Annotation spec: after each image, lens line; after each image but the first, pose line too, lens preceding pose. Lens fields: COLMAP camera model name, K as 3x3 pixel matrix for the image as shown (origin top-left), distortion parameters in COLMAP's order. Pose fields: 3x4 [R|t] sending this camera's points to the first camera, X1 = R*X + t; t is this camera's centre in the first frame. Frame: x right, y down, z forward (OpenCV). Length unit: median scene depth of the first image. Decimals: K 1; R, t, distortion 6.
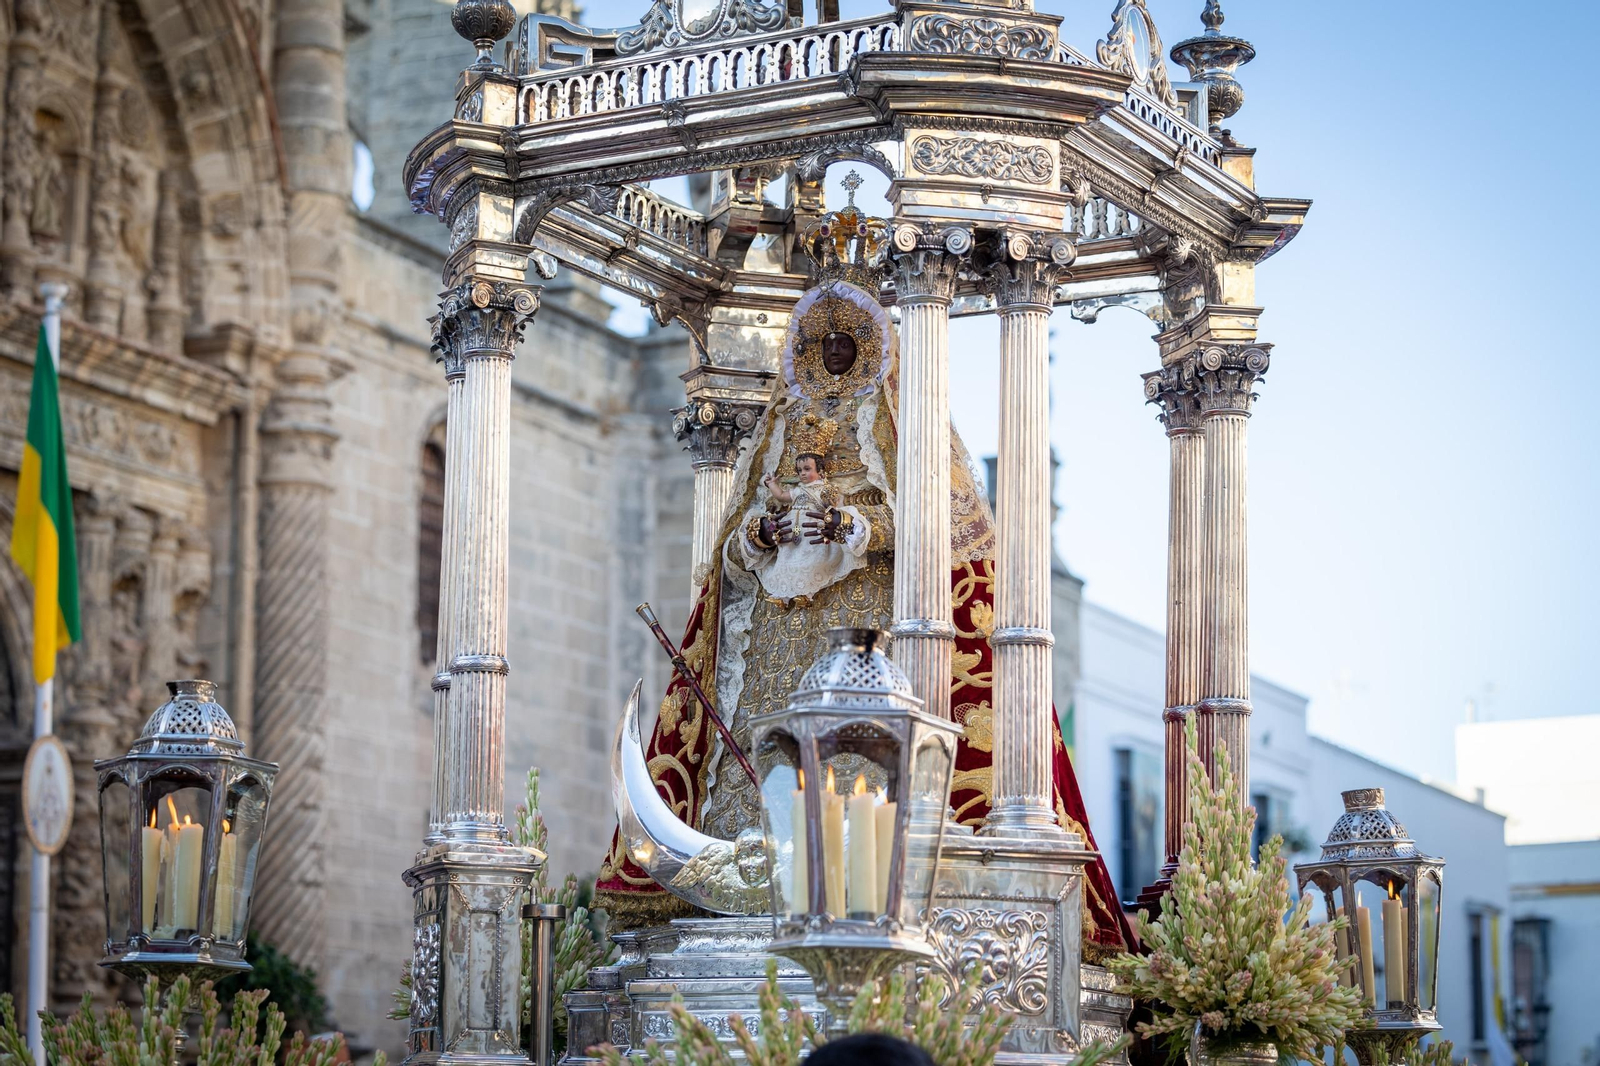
lens RADIAL K [[3453.5, 0, 800.0], [0, 3453.5, 533.0], [0, 0, 1]] dist [-0.045838, -0.444560]
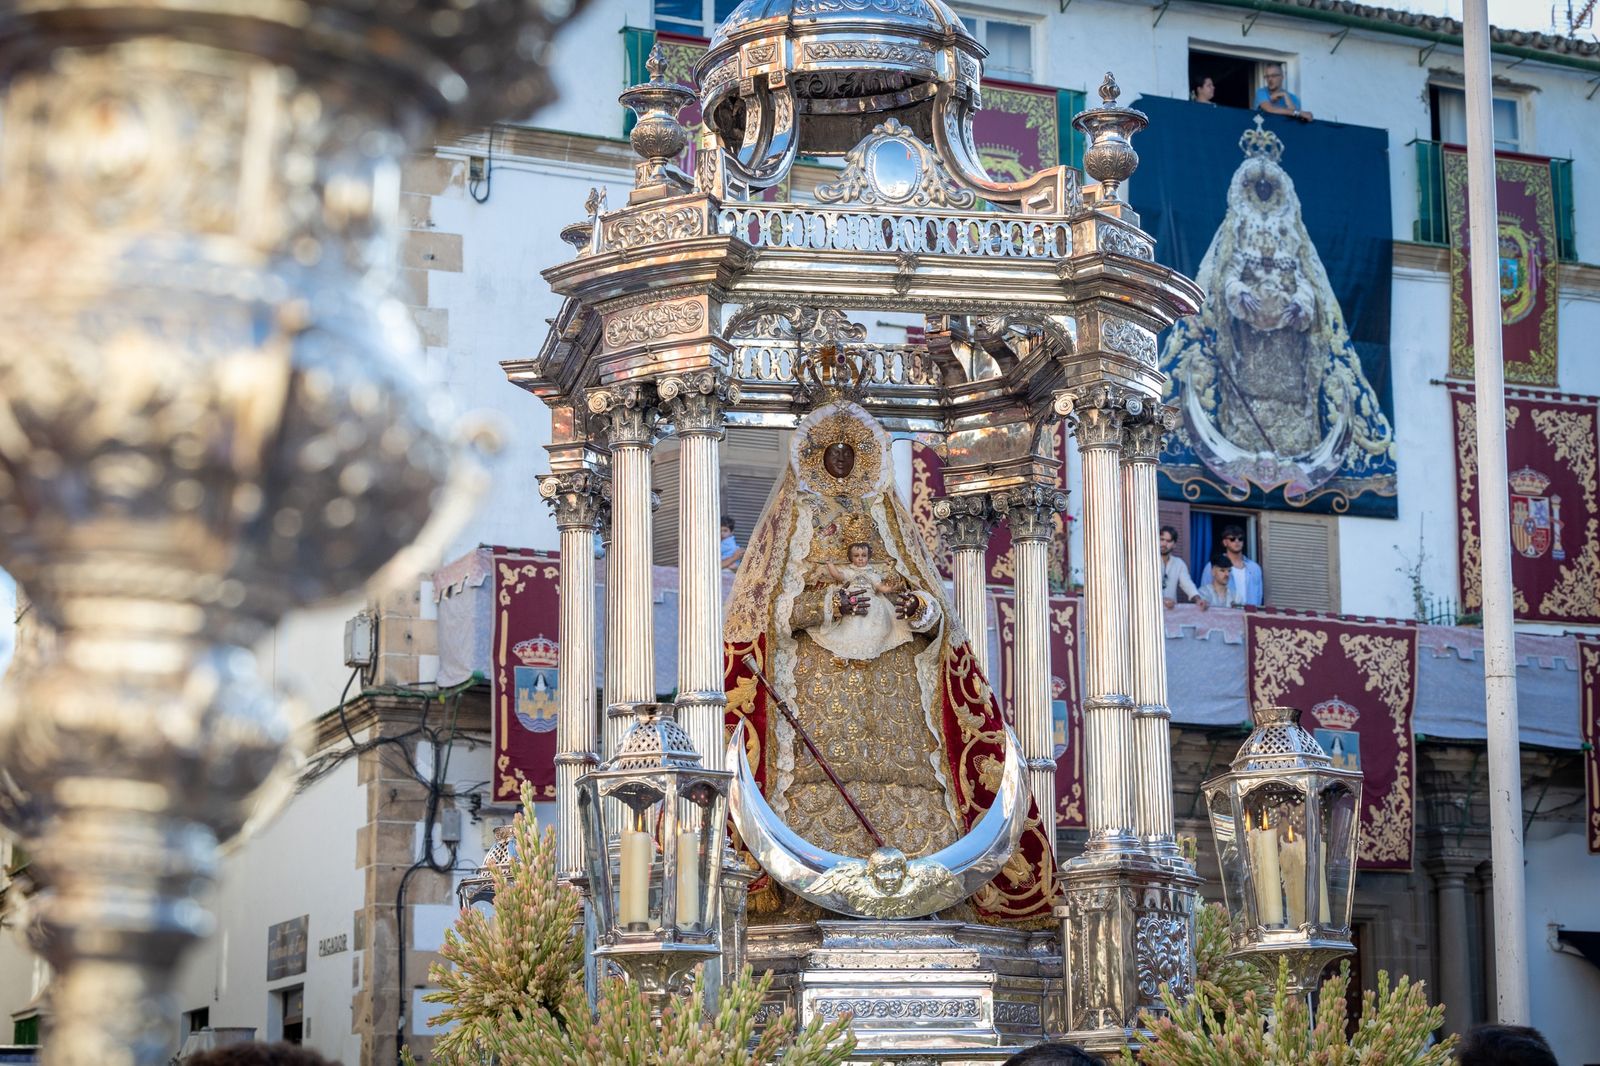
lens RADIAL K [[3093.2, 0, 800.0], [0, 3093.2, 533.0], [0, 0, 1]] dist [-0.030215, -0.045508]
pose [[0.761896, 0.103385, 0.639395, -0.726285], [-0.095360, 0.994326, -0.047144, 0.027845], [-0.640641, -0.025054, 0.767432, 0.171443]]
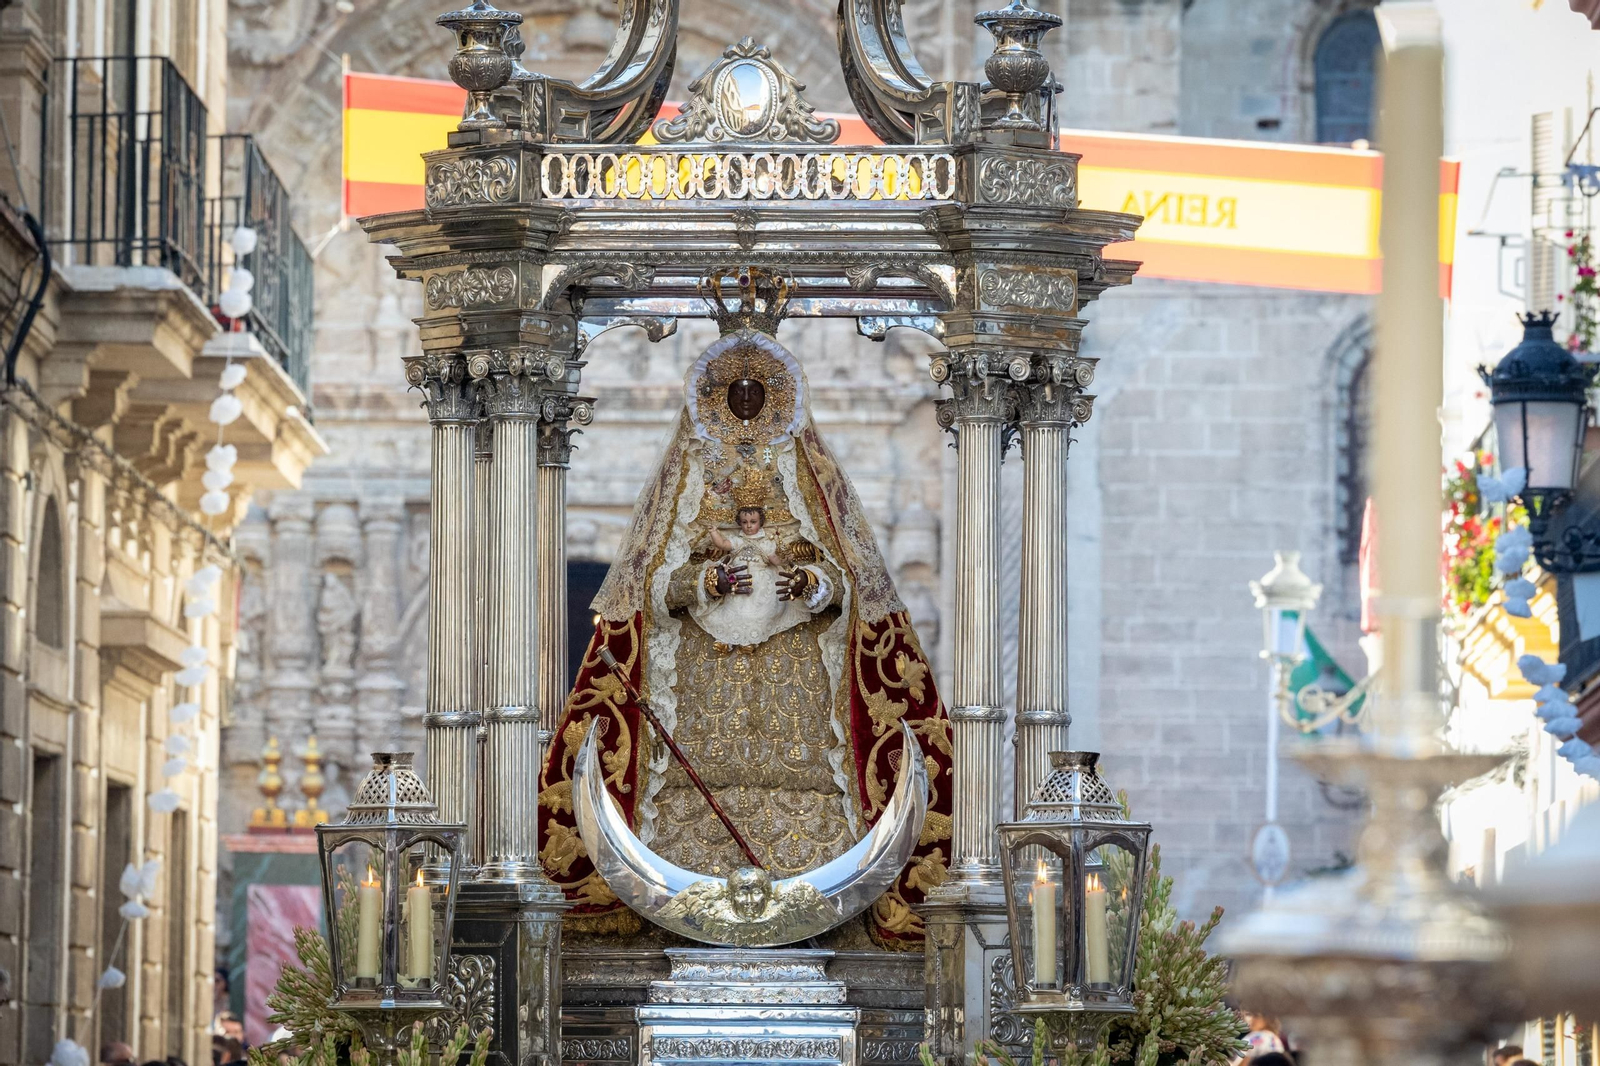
lens RADIAL K [[8248.3, 0, 800.0], [0, 8248.3, 533.0], [0, 0, 1]] dist [0.068329, -16.653982]
pose [[0.885133, 0.021732, 0.464831, -1.173075], [-0.080320, 0.991051, 0.106612, -0.288930], [-0.458355, -0.131701, 0.878957, -1.244975]]
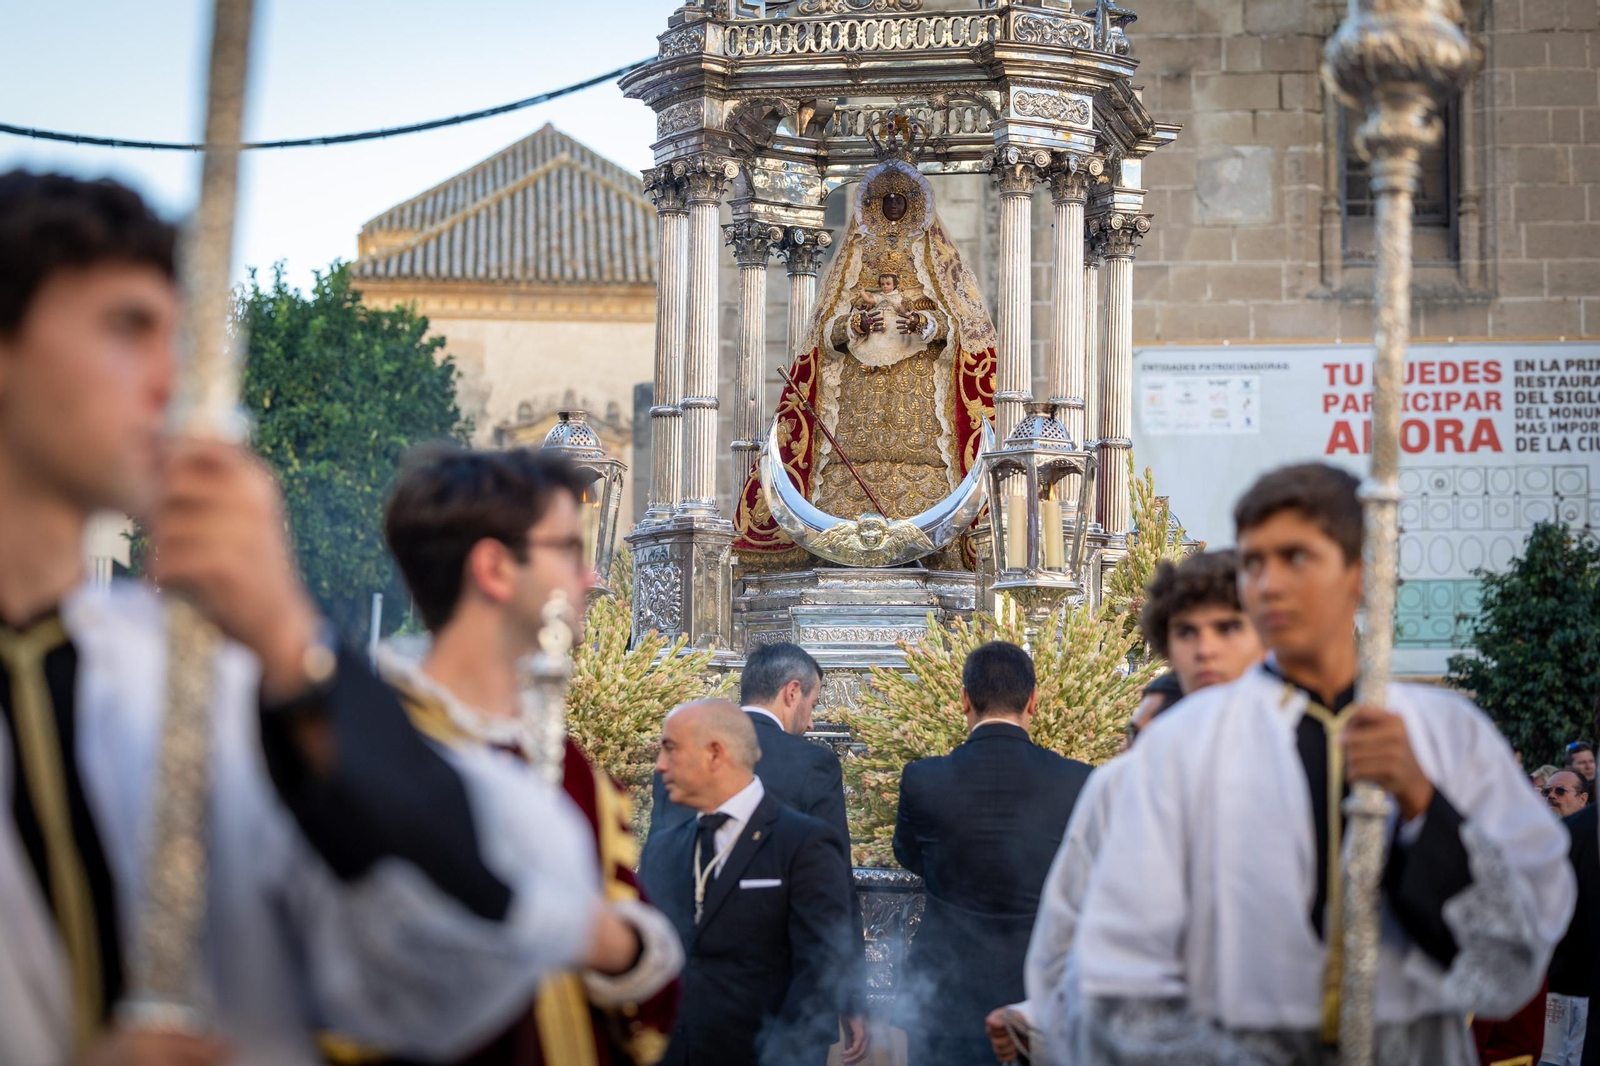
lens RADIAL K [[3453.5, 0, 800.0], [0, 3453.5, 533.0], [0, 0, 1]] dist [-0.045838, -0.444560]
pose [[0.964954, 0.028690, 0.260848, -0.445128], [-0.054485, 0.994248, 0.092203, -0.048842], [-0.256702, -0.103184, 0.960967, -0.508818]]
